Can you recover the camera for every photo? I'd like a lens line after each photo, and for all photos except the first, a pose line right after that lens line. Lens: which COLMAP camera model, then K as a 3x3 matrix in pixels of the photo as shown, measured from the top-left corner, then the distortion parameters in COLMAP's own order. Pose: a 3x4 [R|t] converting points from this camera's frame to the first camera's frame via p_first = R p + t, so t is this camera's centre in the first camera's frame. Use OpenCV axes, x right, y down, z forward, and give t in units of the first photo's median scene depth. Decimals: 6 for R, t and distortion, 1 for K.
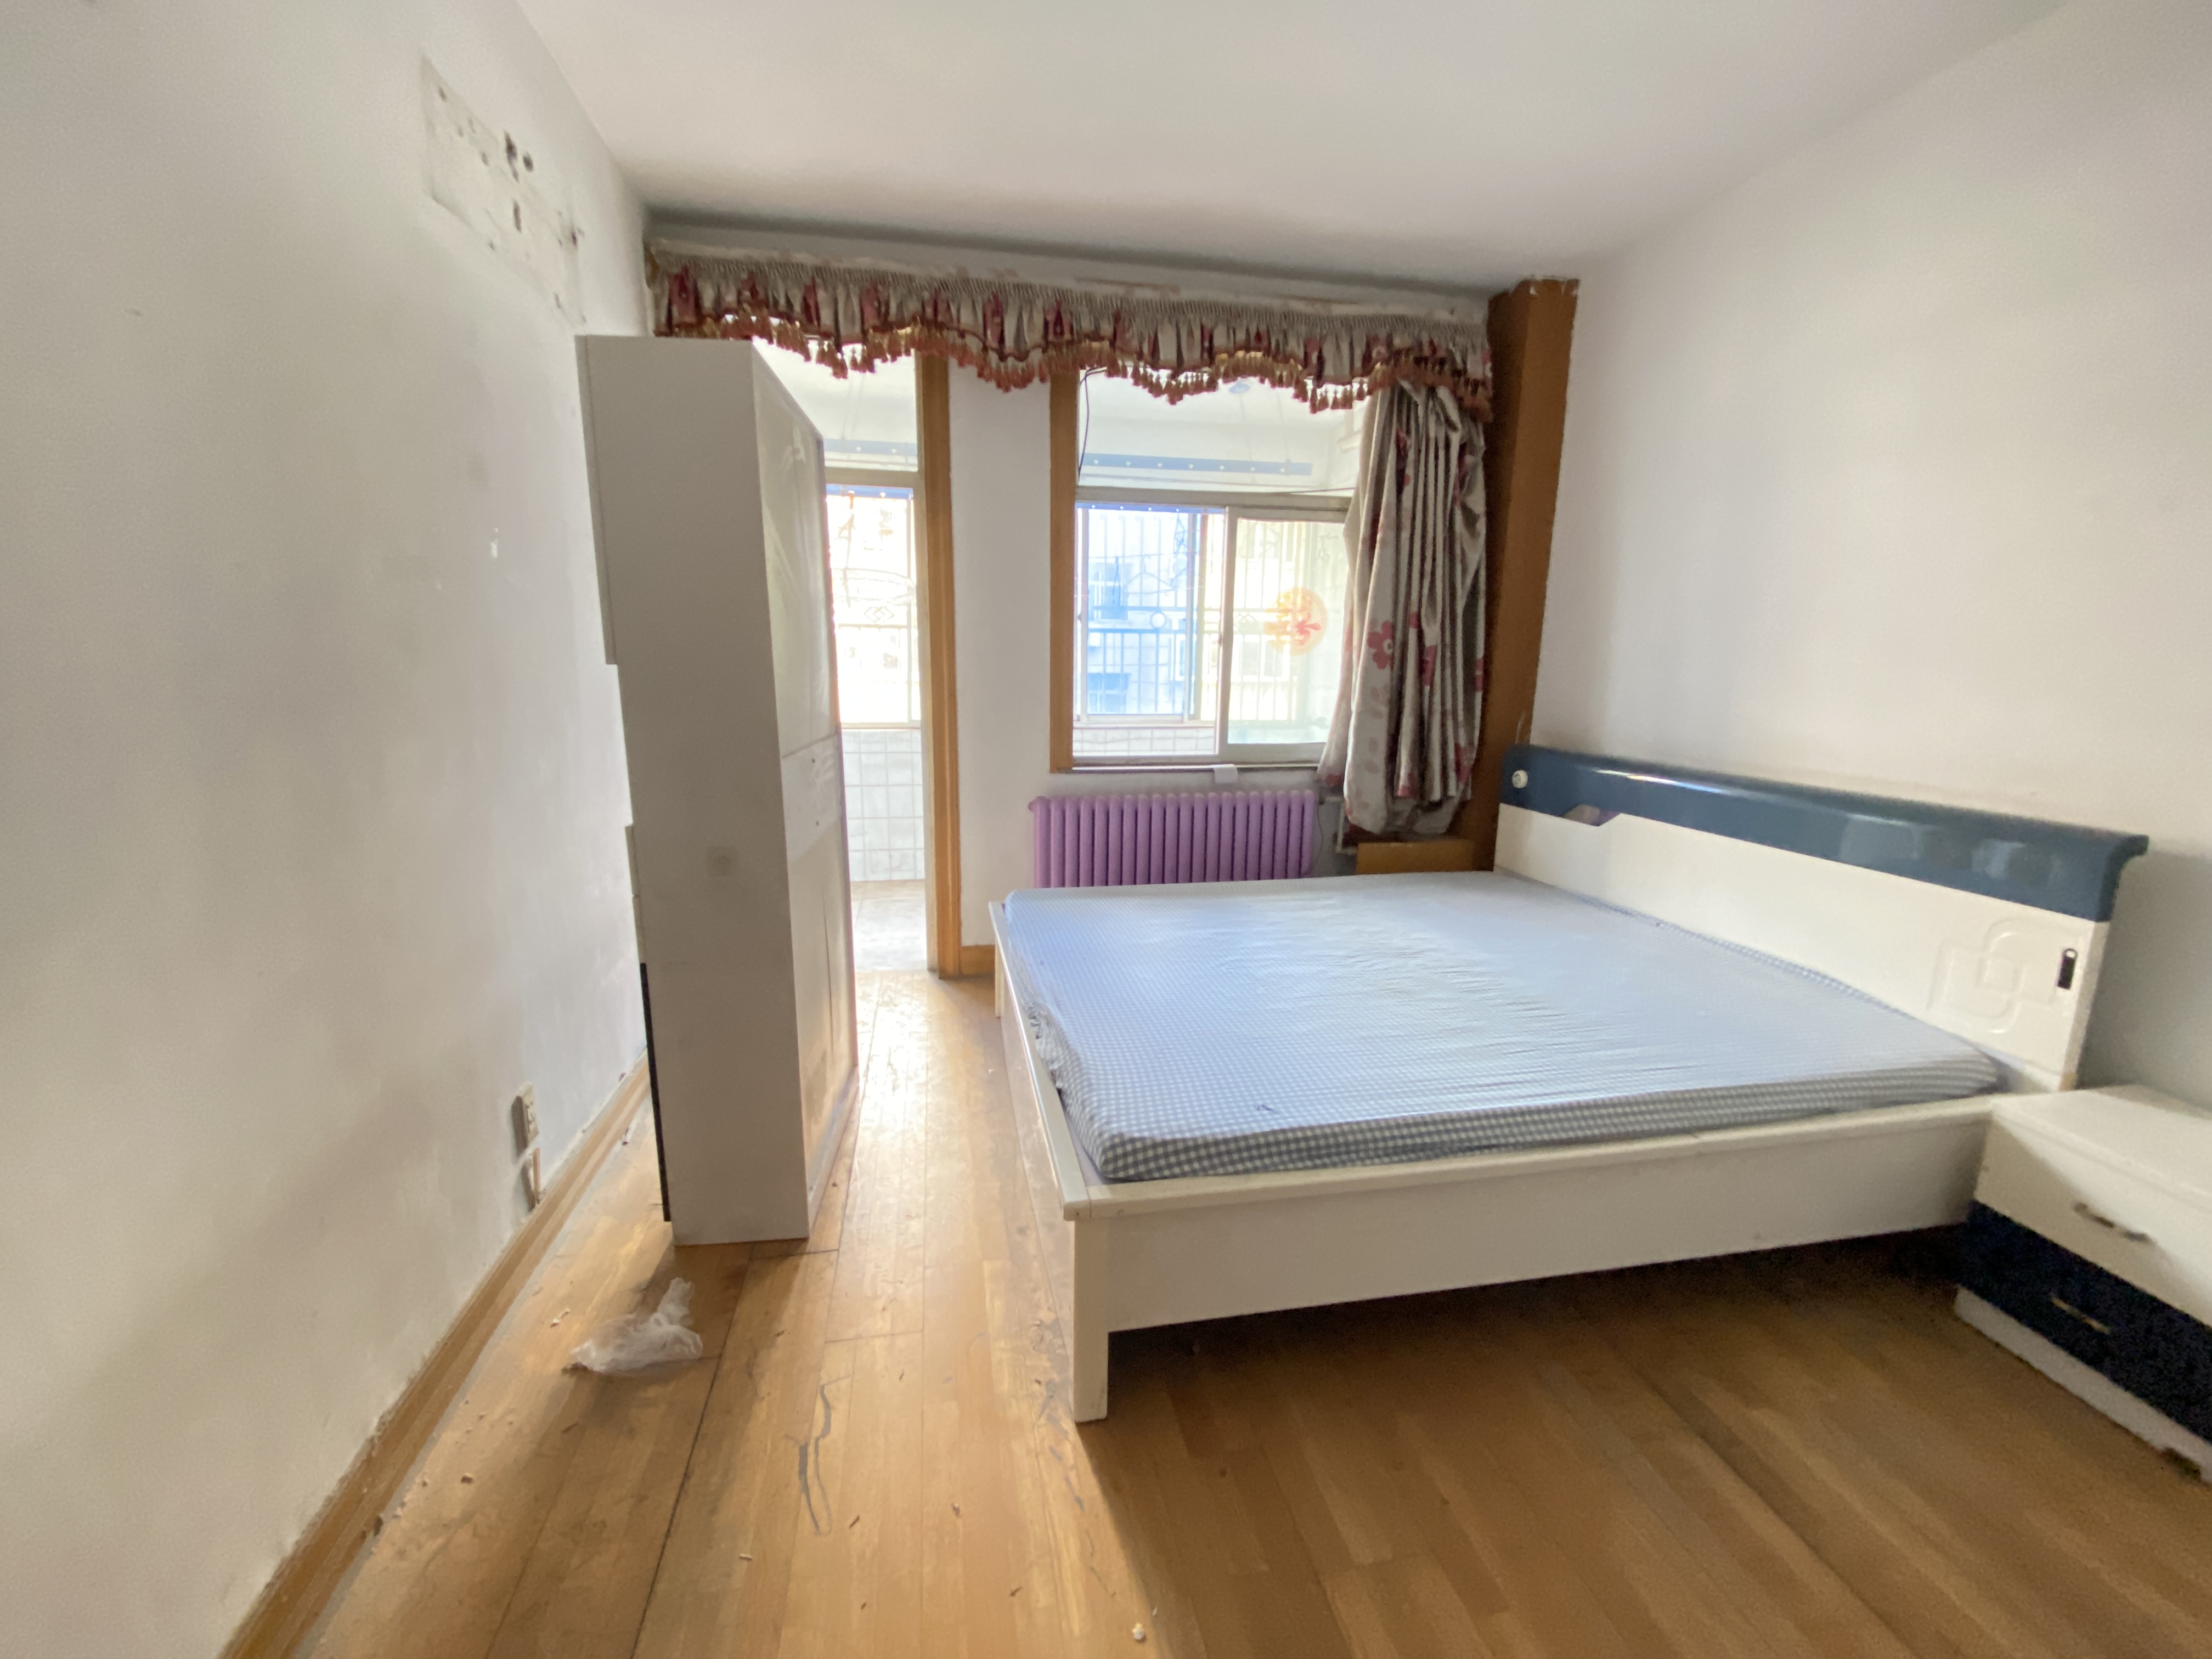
lens RADIAL K [[893.8, 0, 1110.4], [0, 893.8, 838.1], [0, 0, 1]] dist [0.031580, -0.024899]
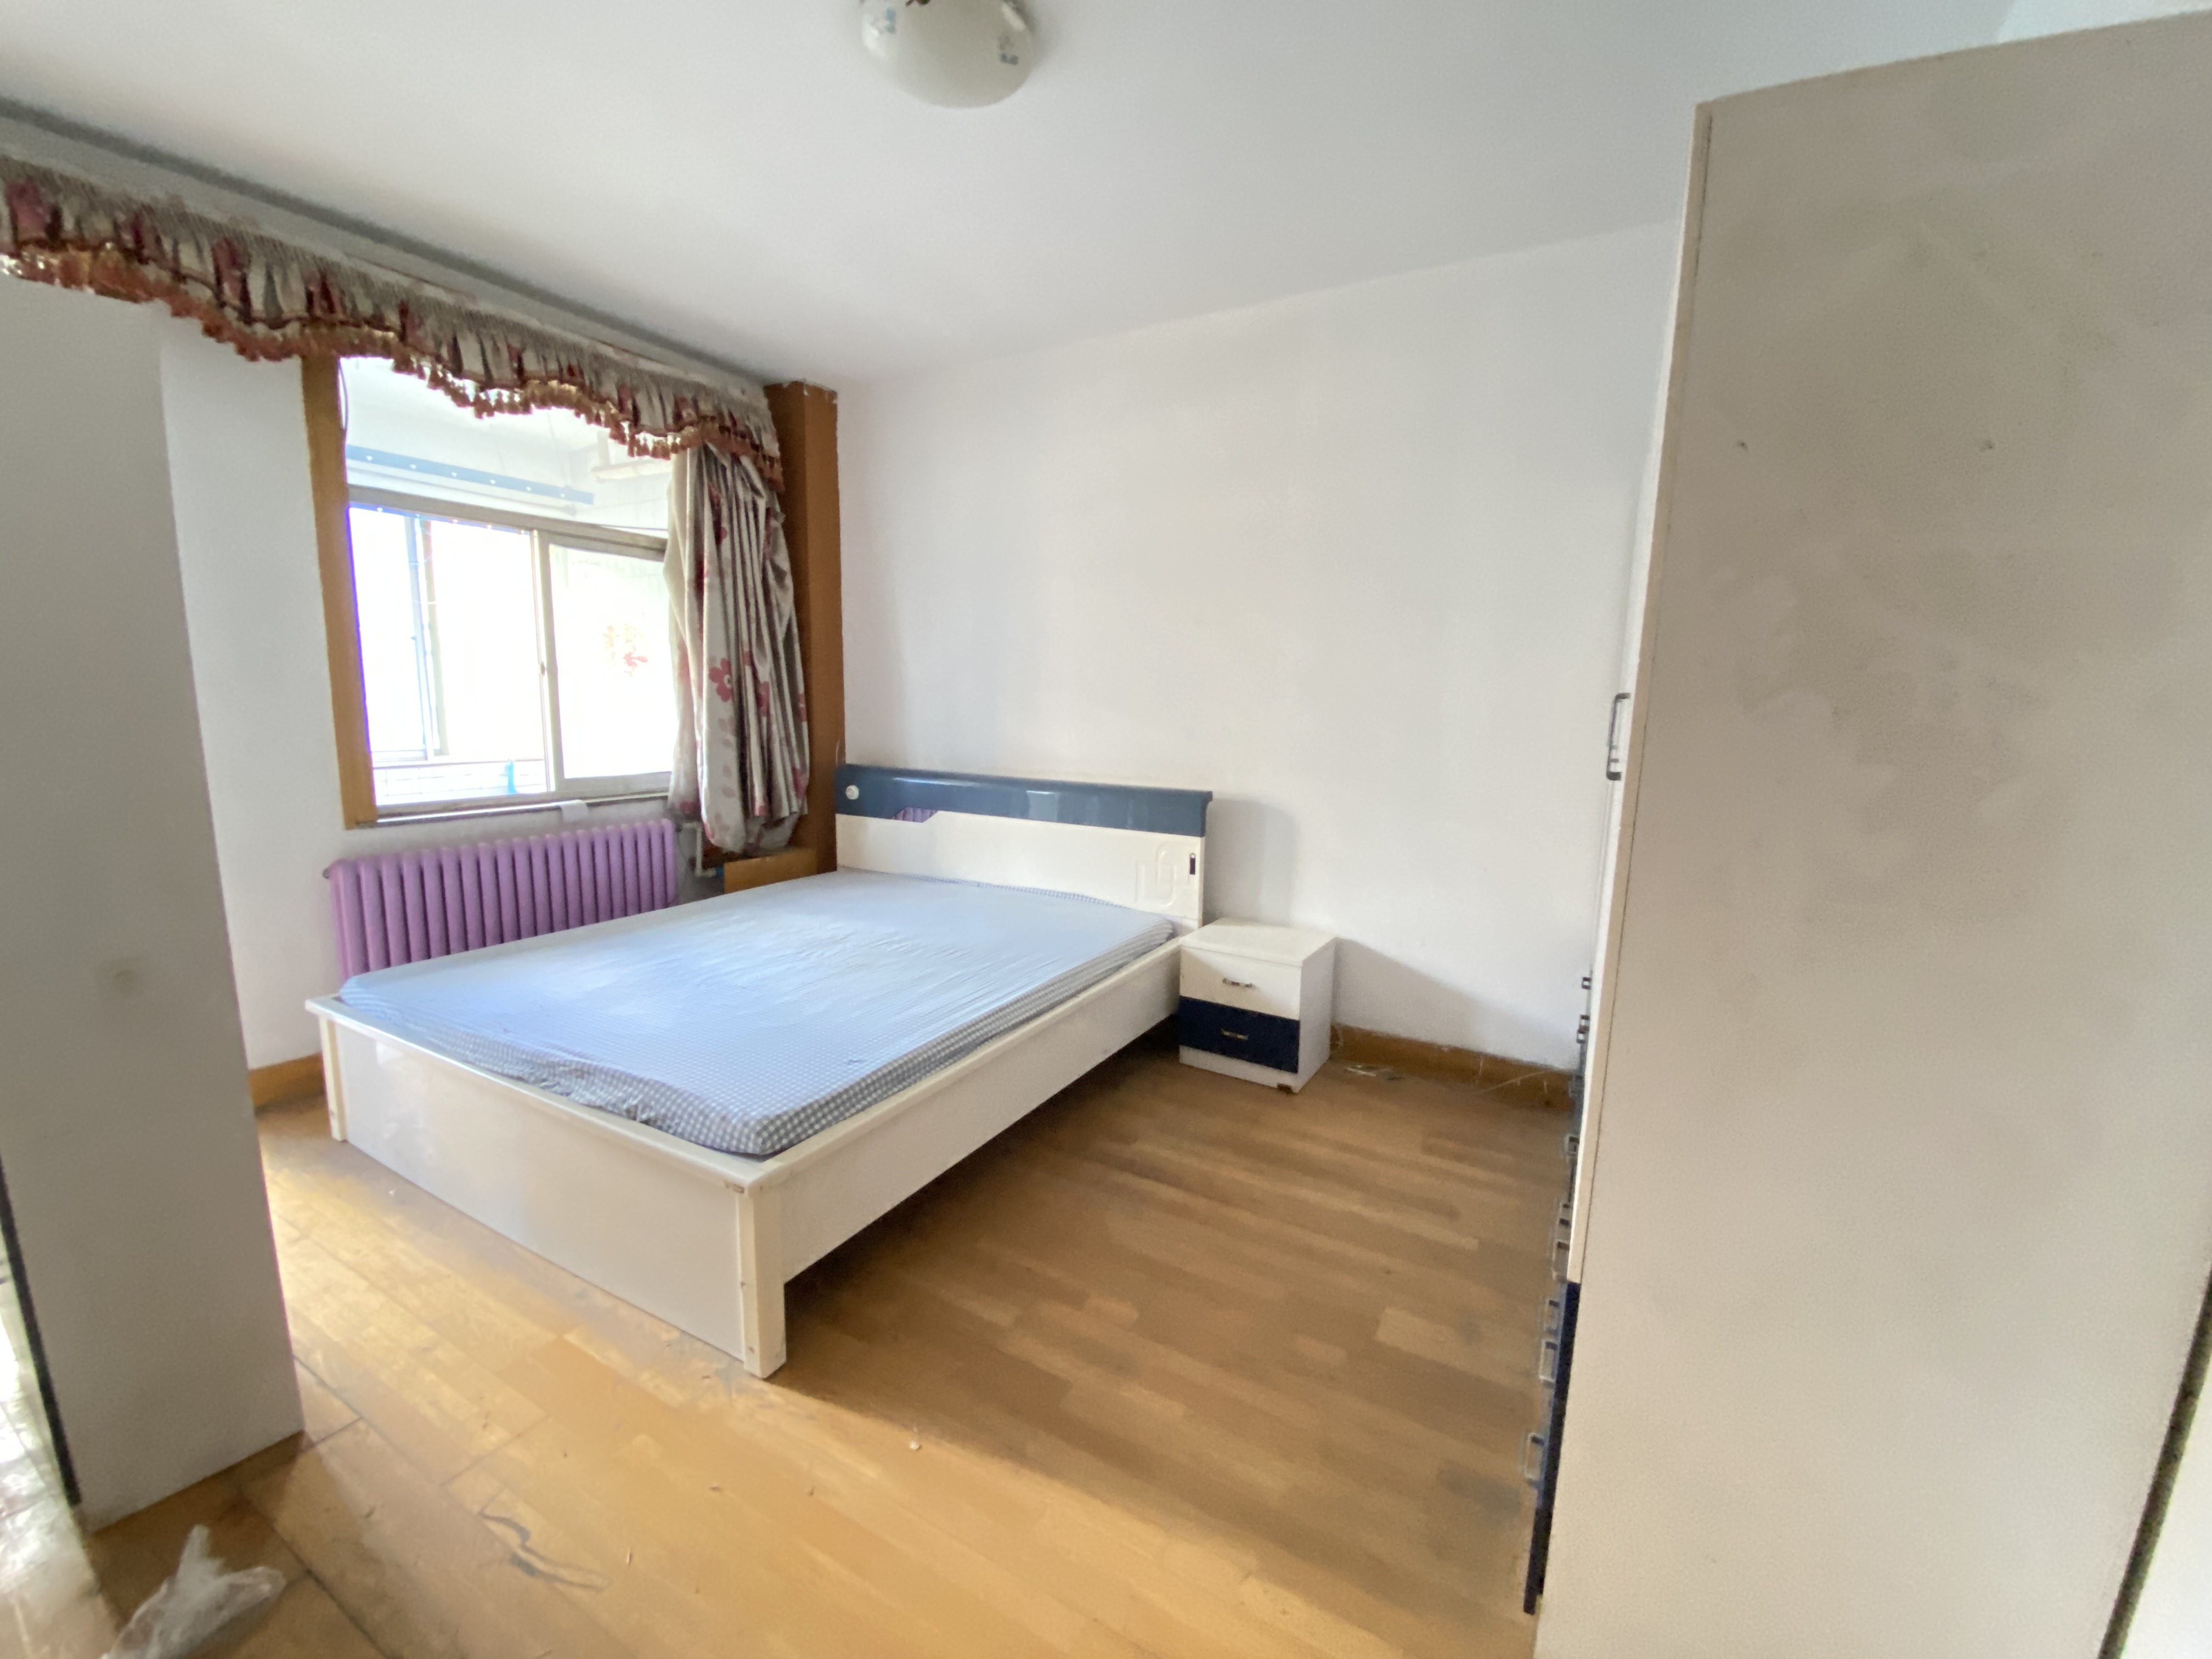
lens RADIAL K [[893.8, 0, 1110.4], [0, 893.8, 838.1], [0, 0, 1]] dist [0.031580, -0.024899]
pose [[0.638804, -0.118504, 0.760188, -0.273955], [0.135251, 0.989976, 0.040671, -0.005662], [-0.757388, 0.076836, 0.648429, -0.057905]]
